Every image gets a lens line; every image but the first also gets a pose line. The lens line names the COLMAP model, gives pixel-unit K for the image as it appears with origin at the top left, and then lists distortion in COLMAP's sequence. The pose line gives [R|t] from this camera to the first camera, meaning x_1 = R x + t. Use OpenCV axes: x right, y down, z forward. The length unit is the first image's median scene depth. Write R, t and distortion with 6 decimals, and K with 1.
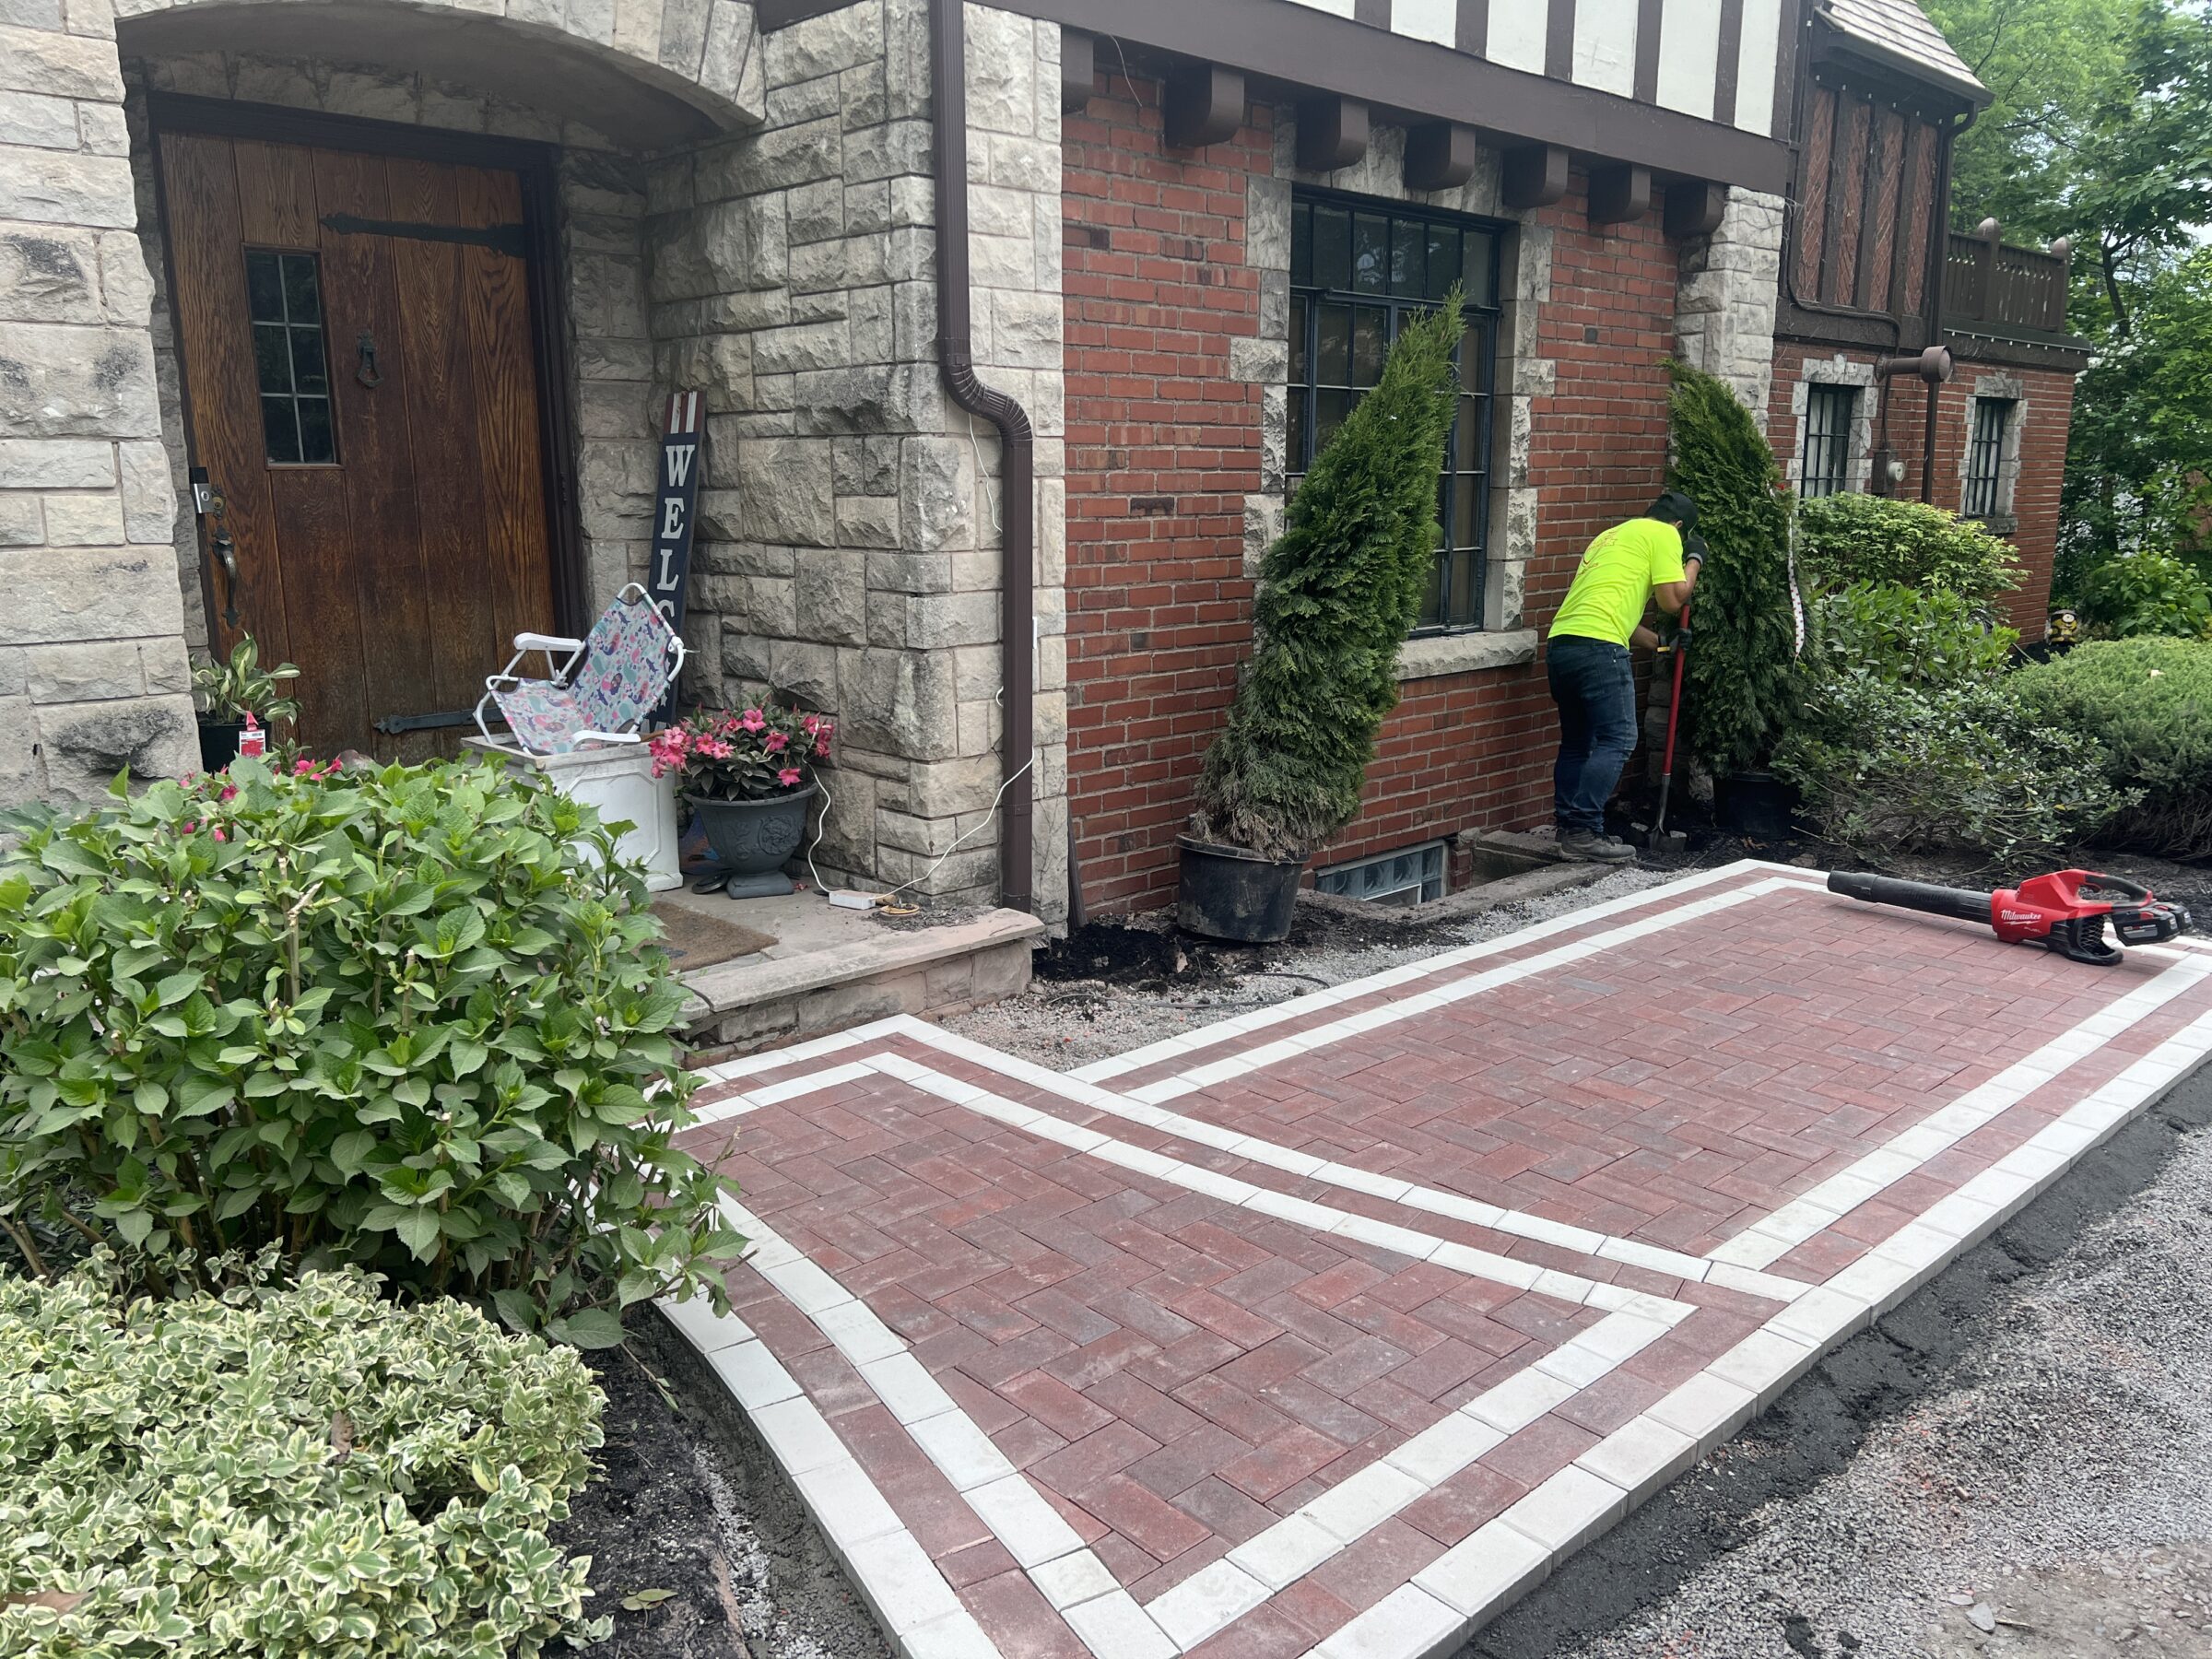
lens RADIAL K [[1662.1, 0, 1114.9], [0, 1662.1, 836.0], [0, 0, 1]] dist [0.054029, -0.047750]
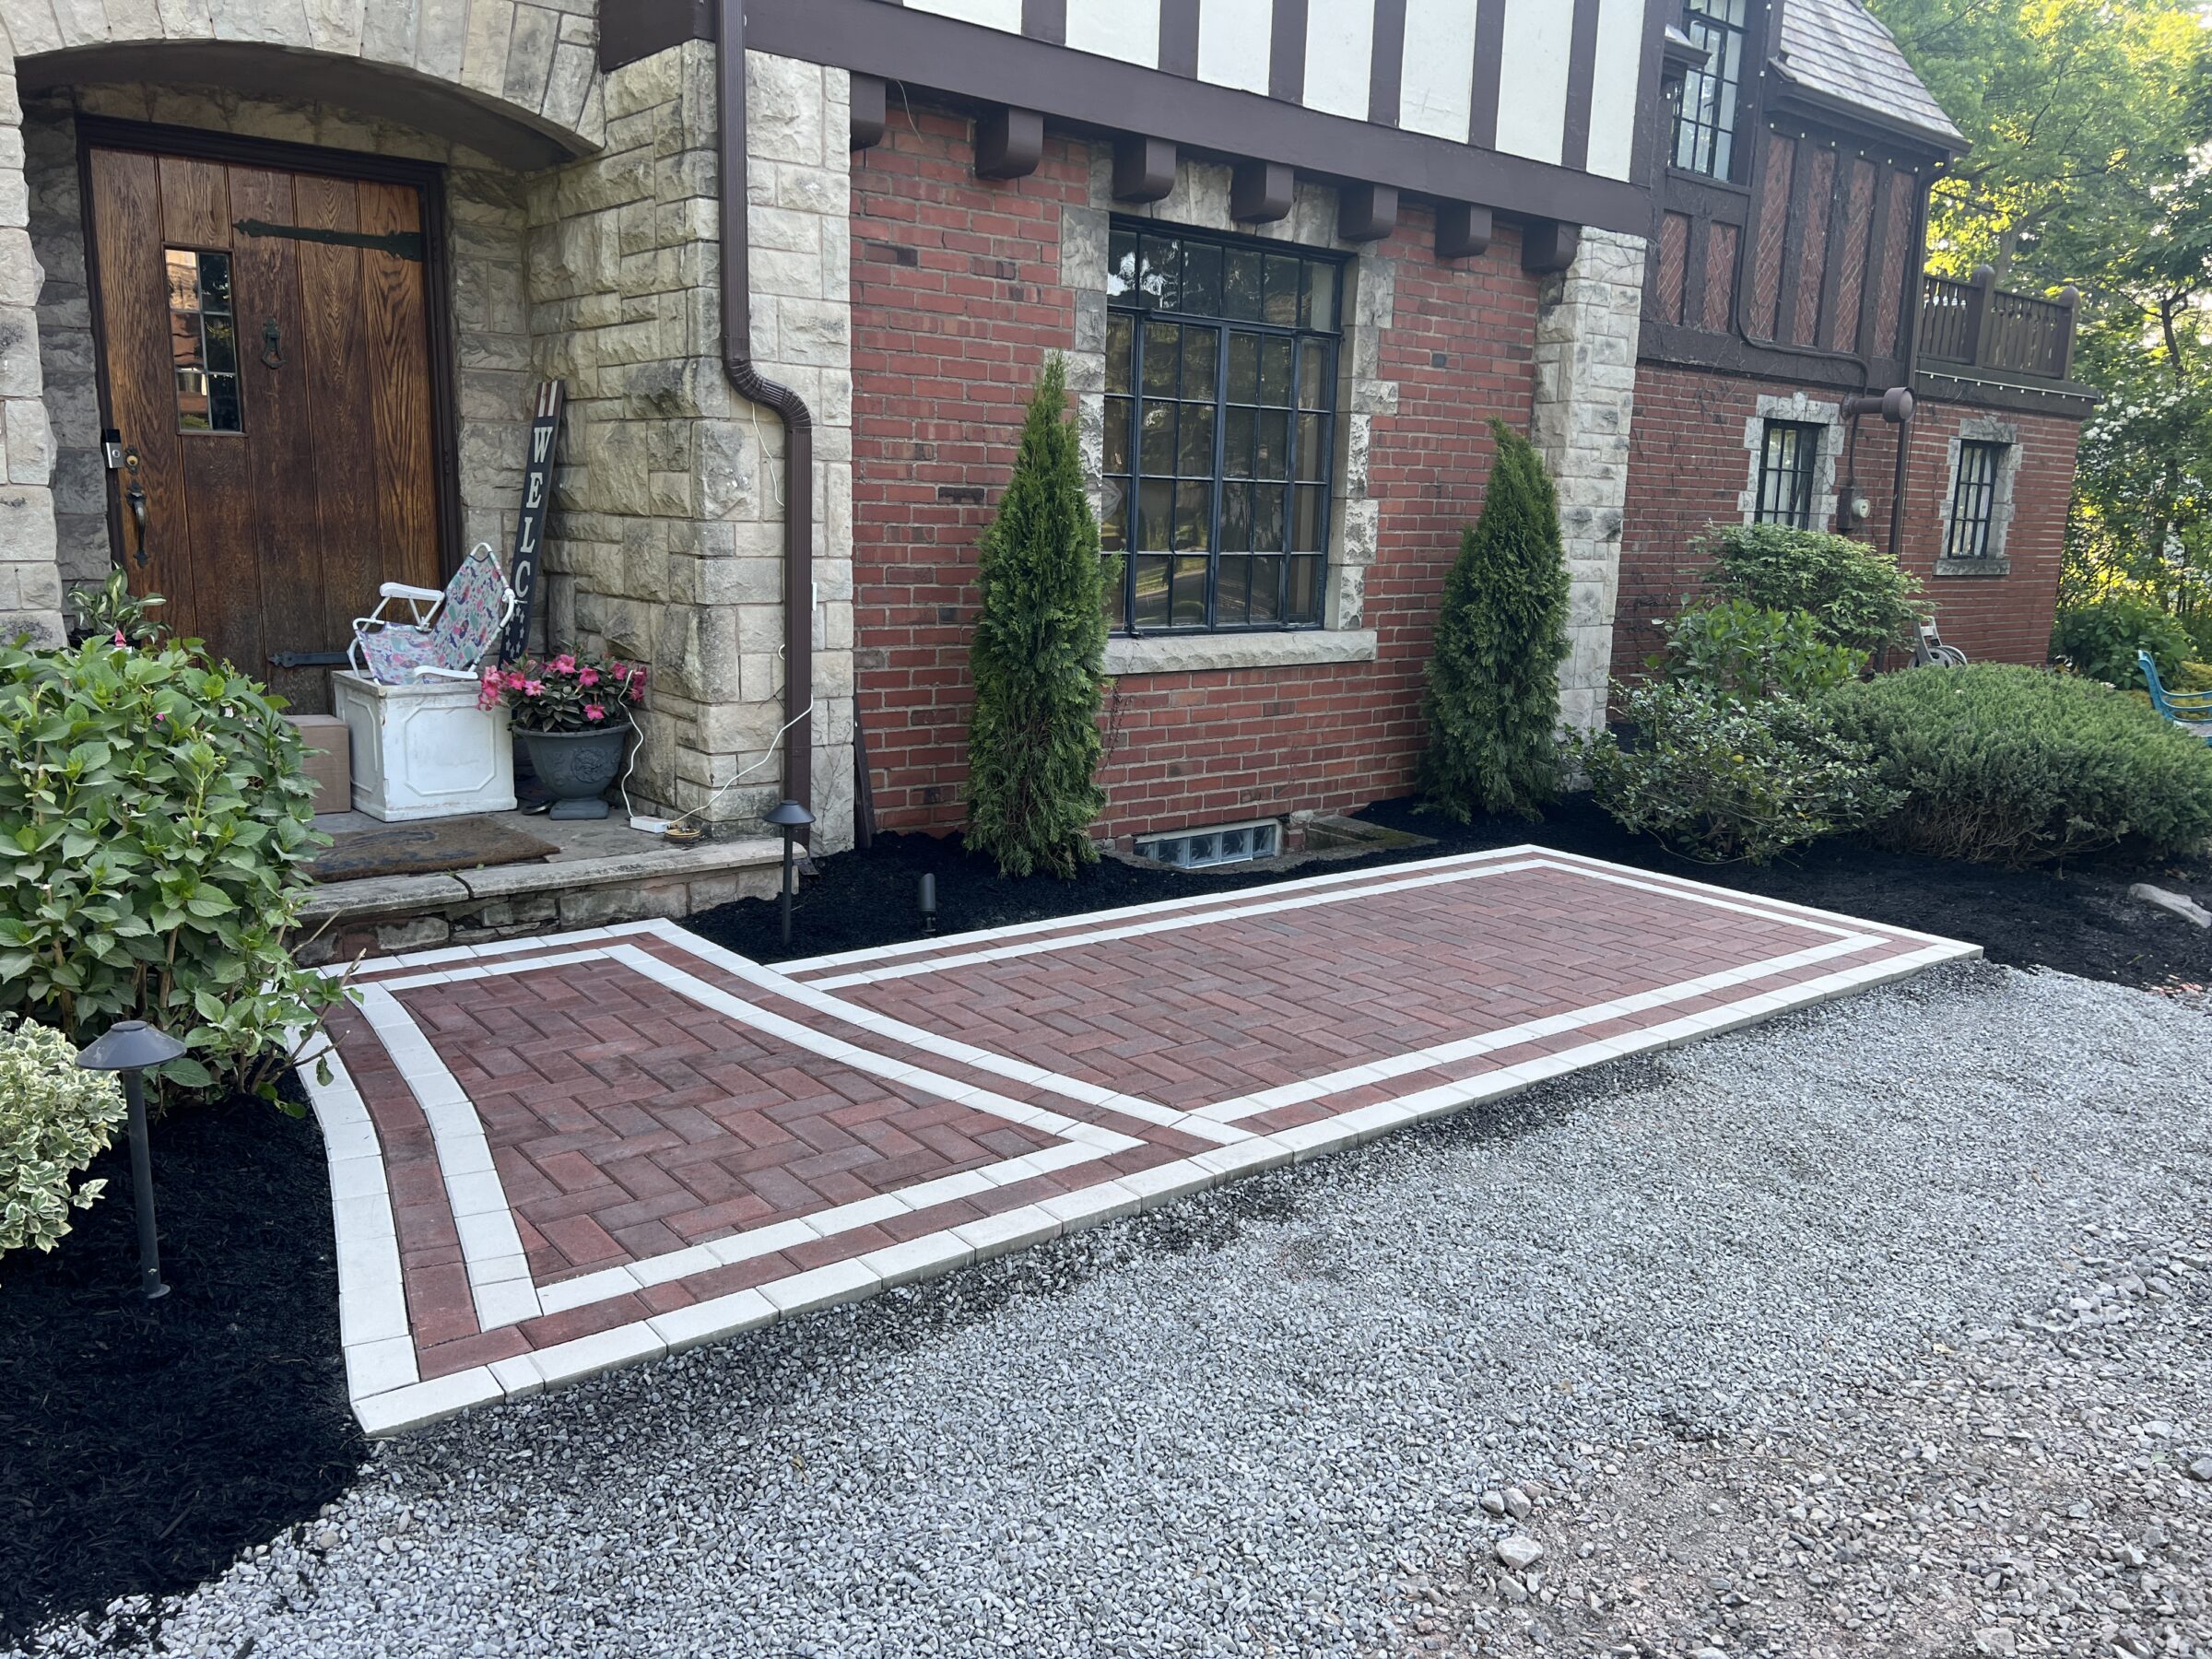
lens RADIAL K [[1662.1, 0, 1107.5], [0, 1662.1, 829.1], [0, 0, 1]] dist [0.054029, -0.047750]
pose [[0.996595, 0.046198, -0.068301, 0.224129], [-0.047456, 0.998730, -0.016907, 0.044093], [0.067434, 0.020091, 0.997521, -0.117427]]
